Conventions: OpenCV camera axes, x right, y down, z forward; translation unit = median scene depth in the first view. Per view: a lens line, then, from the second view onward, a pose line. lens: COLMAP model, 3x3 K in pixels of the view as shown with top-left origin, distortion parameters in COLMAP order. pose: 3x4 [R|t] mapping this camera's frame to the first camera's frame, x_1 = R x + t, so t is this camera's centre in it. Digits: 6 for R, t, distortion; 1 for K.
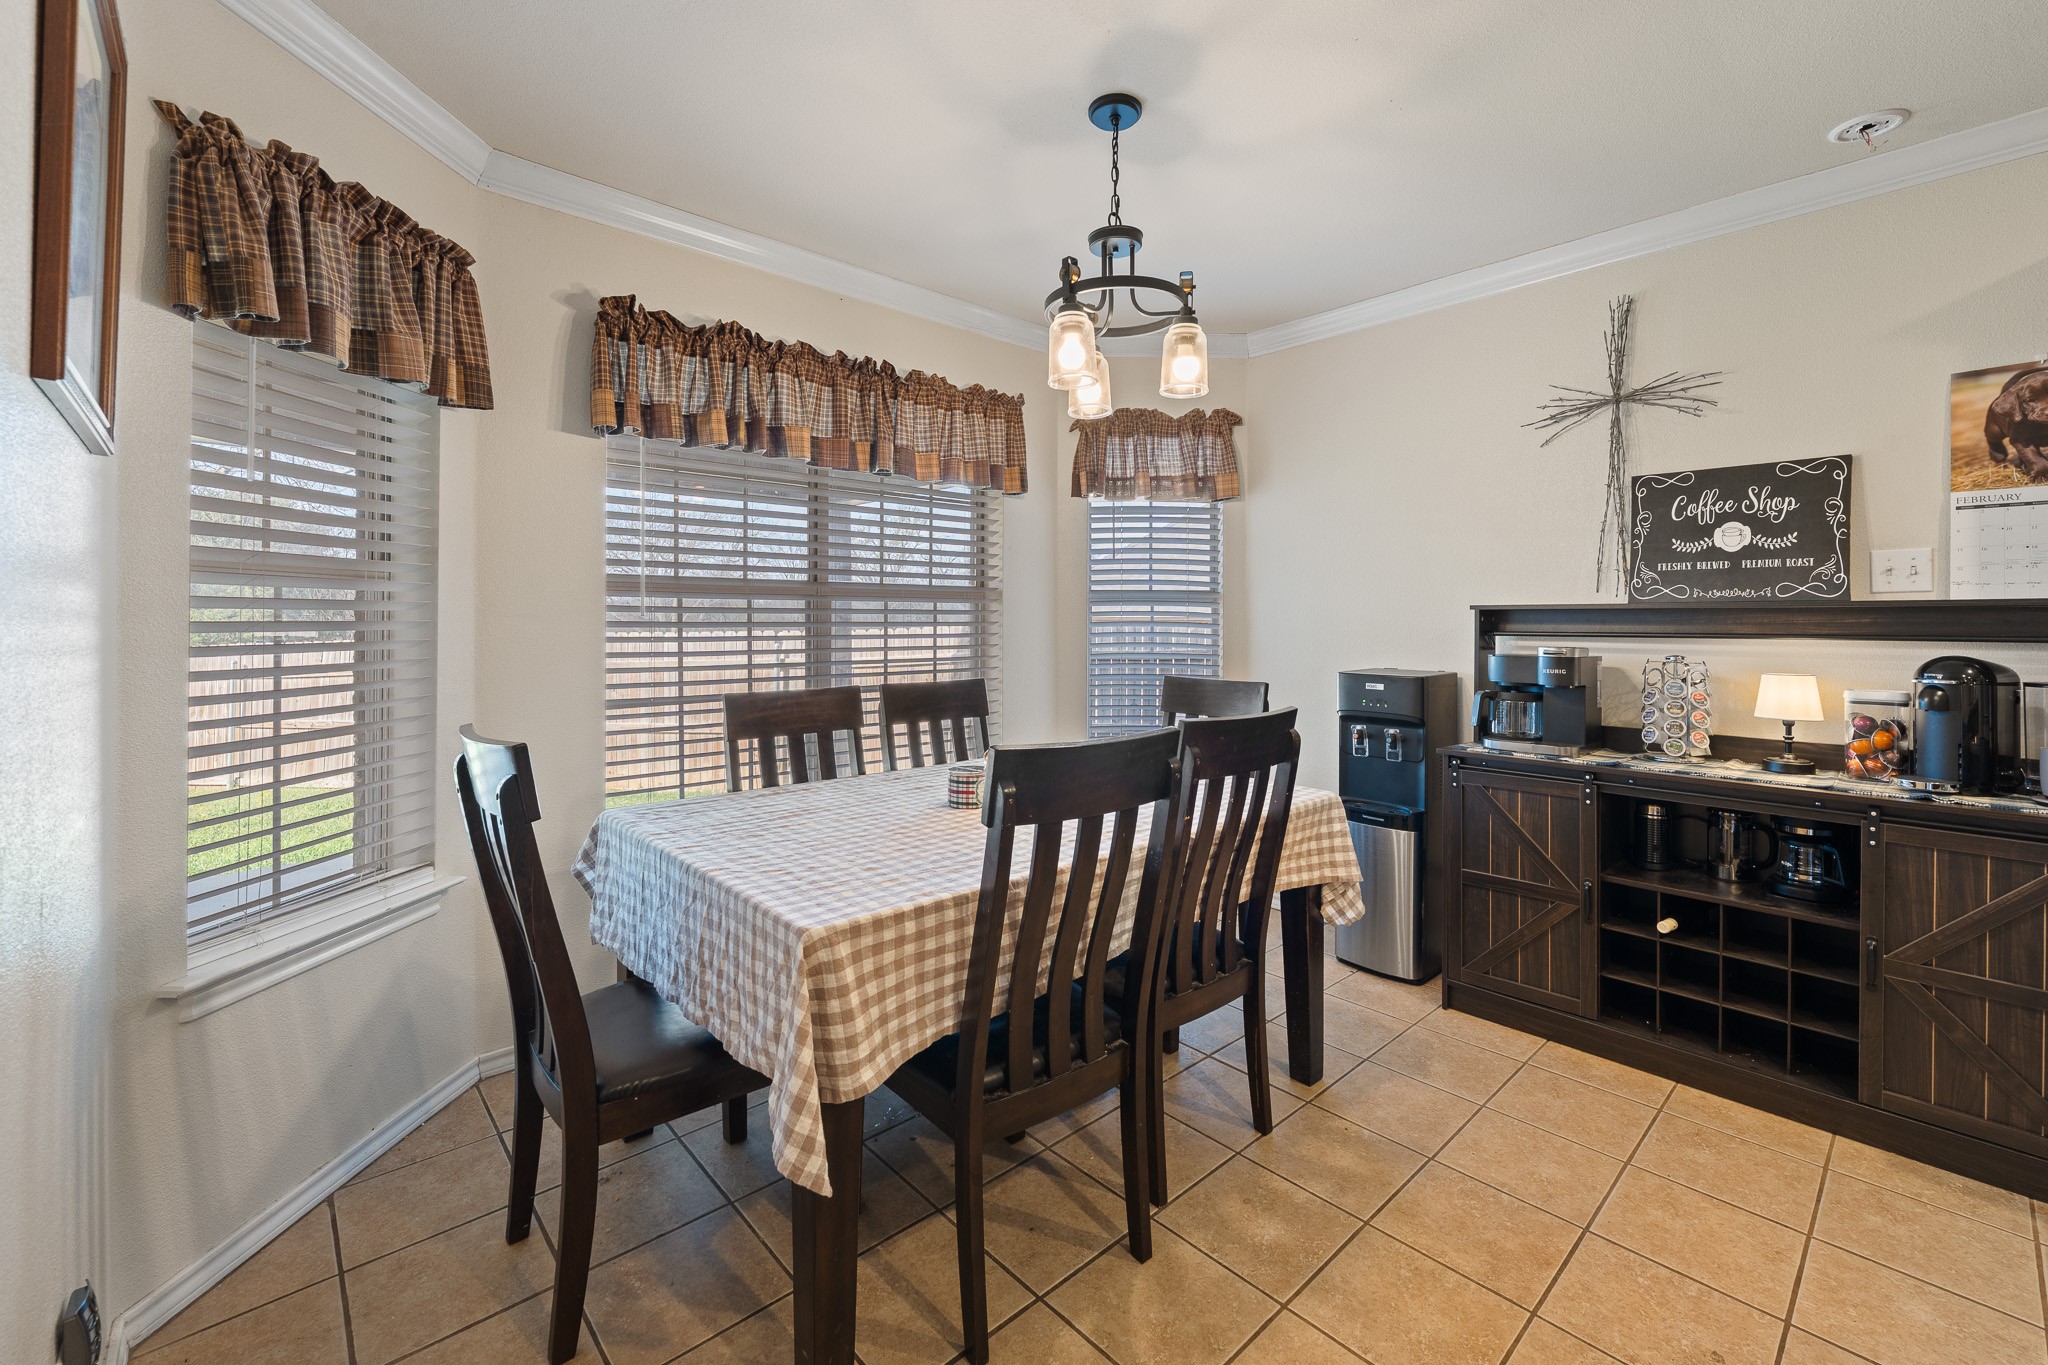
lens RADIAL K [[842.6, 0, 1053.5], [0, 842.6, 627.7], [0, 0, 1]] dist [-0.004693, 0.000983]
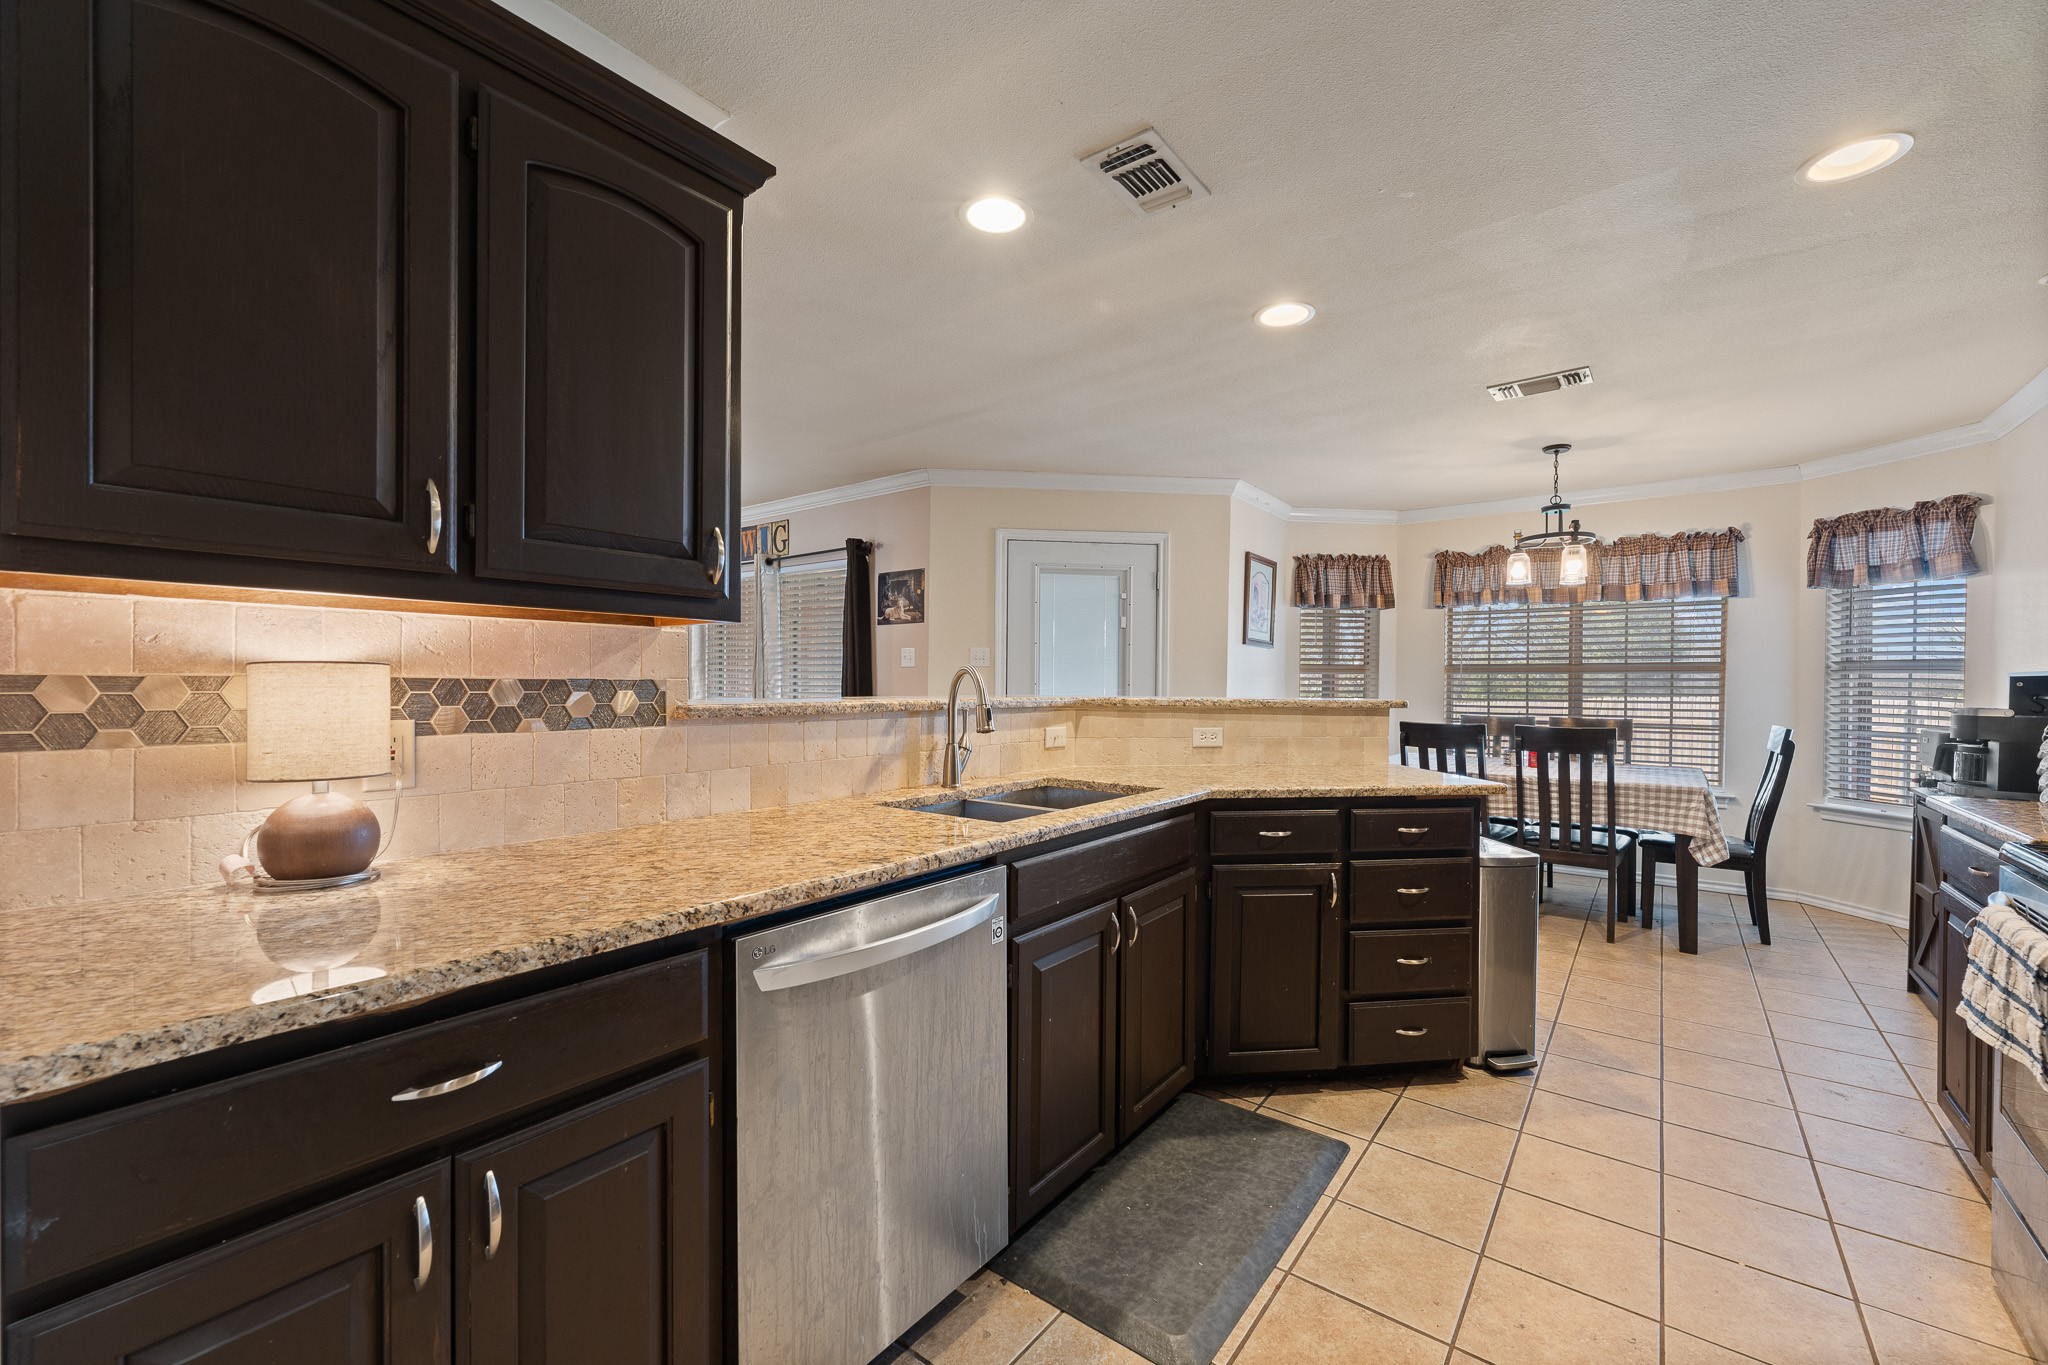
lens RADIAL K [[842.6, 0, 1022.8], [0, 842.6, 686.1], [0, 0, 1]] dist [-0.004693, 0.000983]
pose [[0.169204, 0.007601, -0.985552, 1.688722], [-0.013319, 0.999897, 0.005424, 0.001671], [0.985491, 0.012209, 0.169288, -0.610607]]
